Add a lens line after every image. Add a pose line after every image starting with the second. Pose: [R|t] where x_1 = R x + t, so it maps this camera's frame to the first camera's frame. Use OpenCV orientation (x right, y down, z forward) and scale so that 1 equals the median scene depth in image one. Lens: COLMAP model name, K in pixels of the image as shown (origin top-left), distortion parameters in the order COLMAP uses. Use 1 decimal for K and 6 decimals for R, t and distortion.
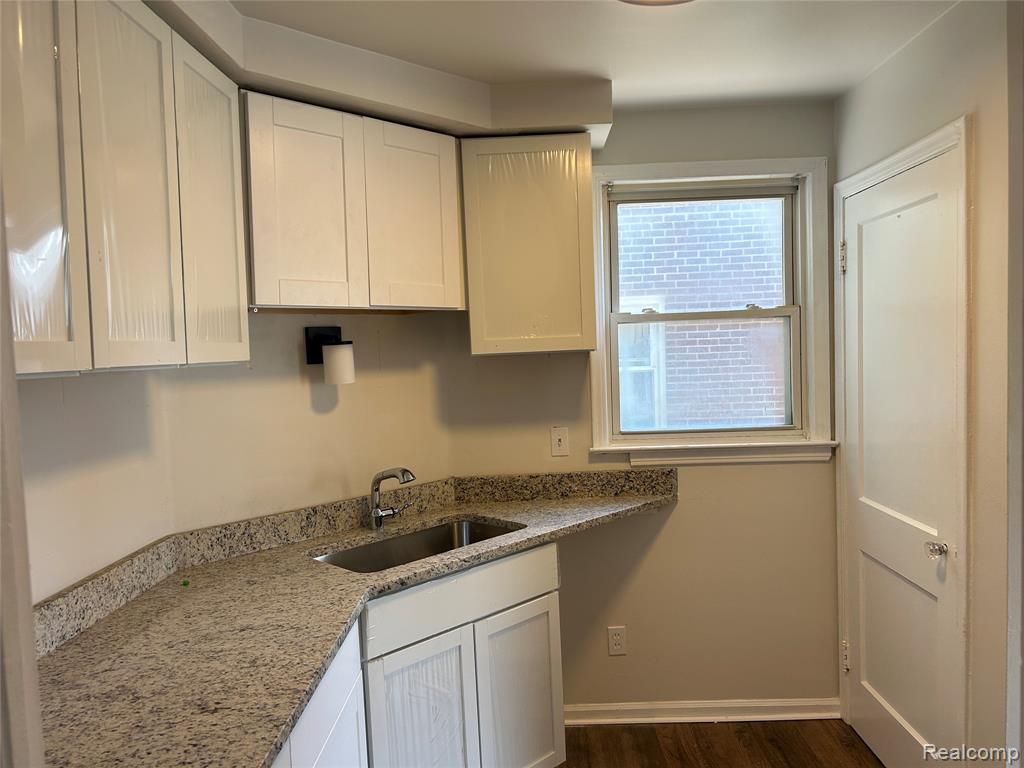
lens RADIAL K [[770.1, 0, 512.0], [0, 770.1, 384.0], [0, 0, 1]] dist [0.103306, -0.133740]
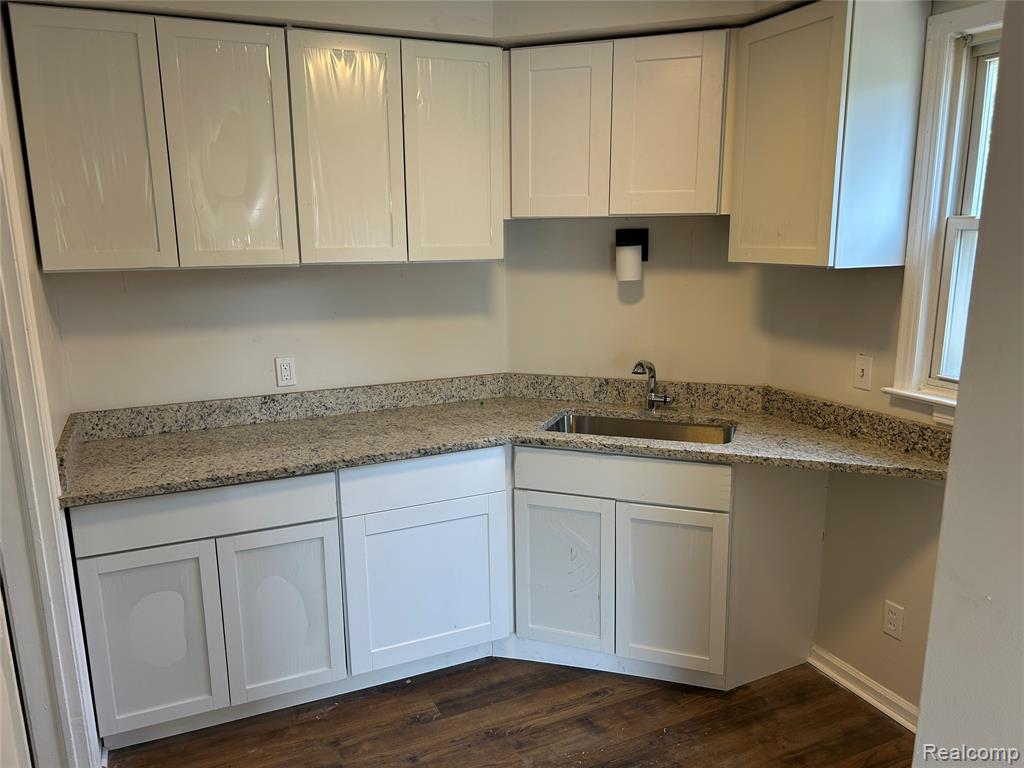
lens RADIAL K [[770.1, 0, 512.0], [0, 770.1, 384.0], [0, 0, 1]] dist [0.103306, -0.133740]
pose [[0.428184, 0.214999, -0.877744, 0.760110], [-0.052342, 0.975557, 0.213424, -0.087600], [0.902174, -0.045442, 0.428971, 0.336330]]
